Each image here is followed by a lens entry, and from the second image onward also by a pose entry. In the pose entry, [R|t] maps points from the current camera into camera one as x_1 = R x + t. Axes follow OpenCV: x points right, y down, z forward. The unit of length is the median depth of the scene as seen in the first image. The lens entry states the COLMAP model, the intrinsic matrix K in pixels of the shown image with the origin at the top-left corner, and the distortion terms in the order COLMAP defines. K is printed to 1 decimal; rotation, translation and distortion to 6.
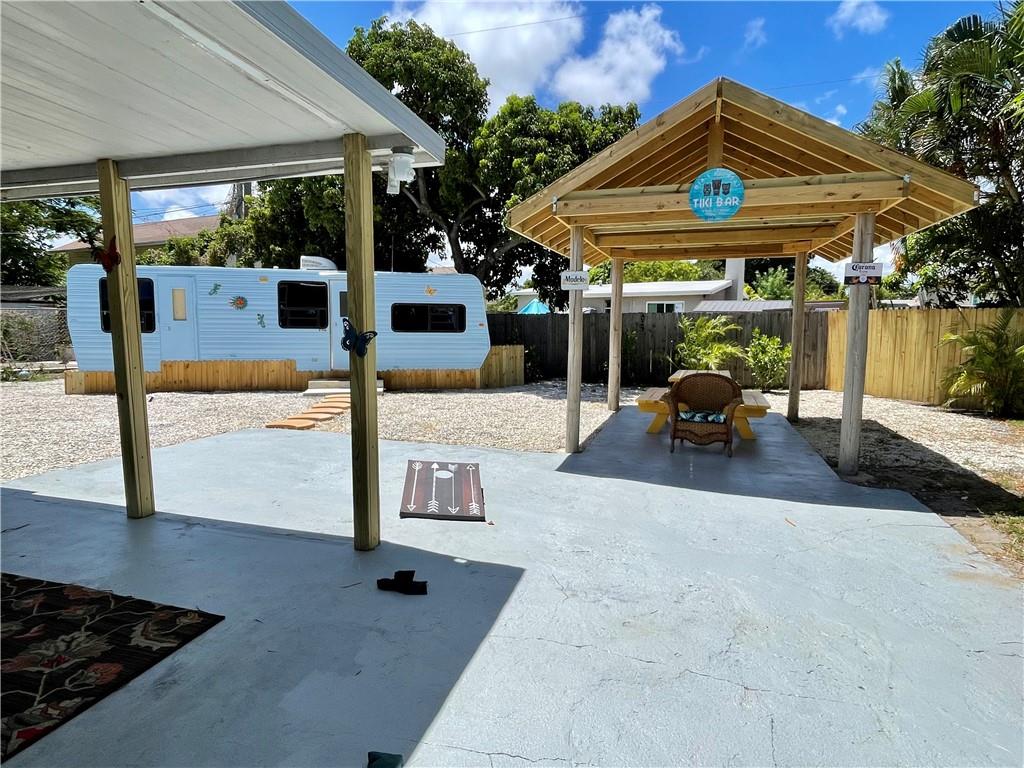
lens RADIAL K [[565.2, 0, 507.3], [0, 565.2, 379.0], [0, 0, 1]] dist [-0.012816, -0.003297]
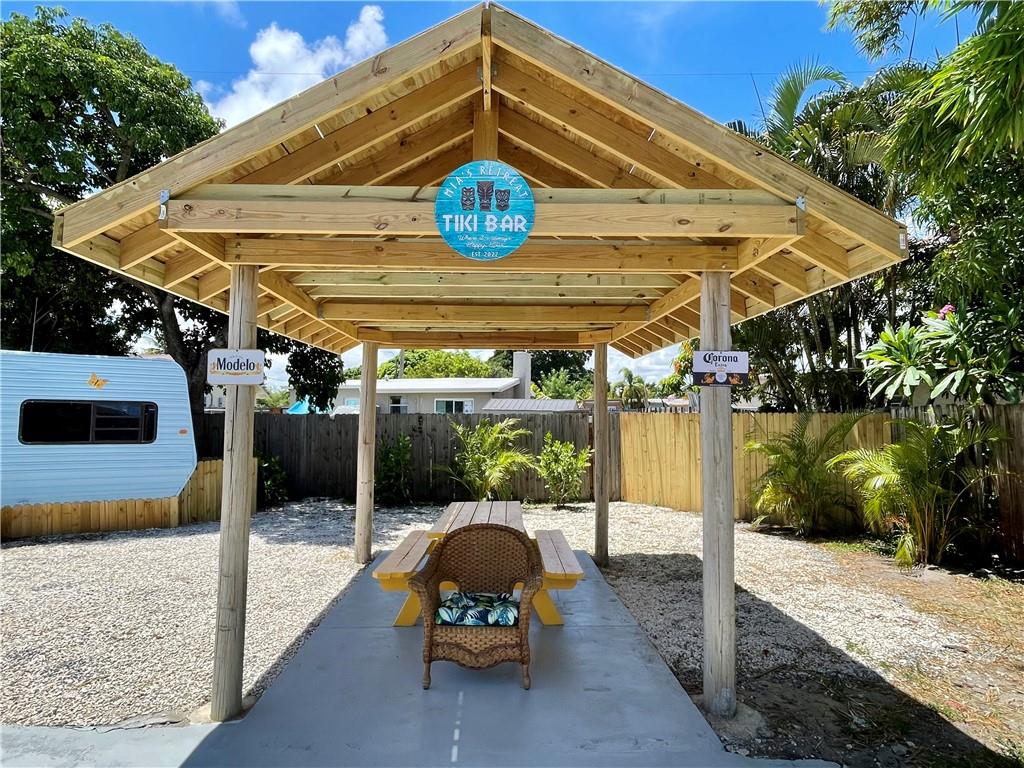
lens RADIAL K [[565.2, 0, 511.4], [0, 565.2, 383.9], [0, 0, 1]] dist [-0.012816, -0.003297]
pose [[0.935757, 0.022363, 0.351935, 0.113025], [0.033670, 0.987762, -0.152289, -0.046875], [-0.351034, 0.154355, 0.923553, 0.283123]]
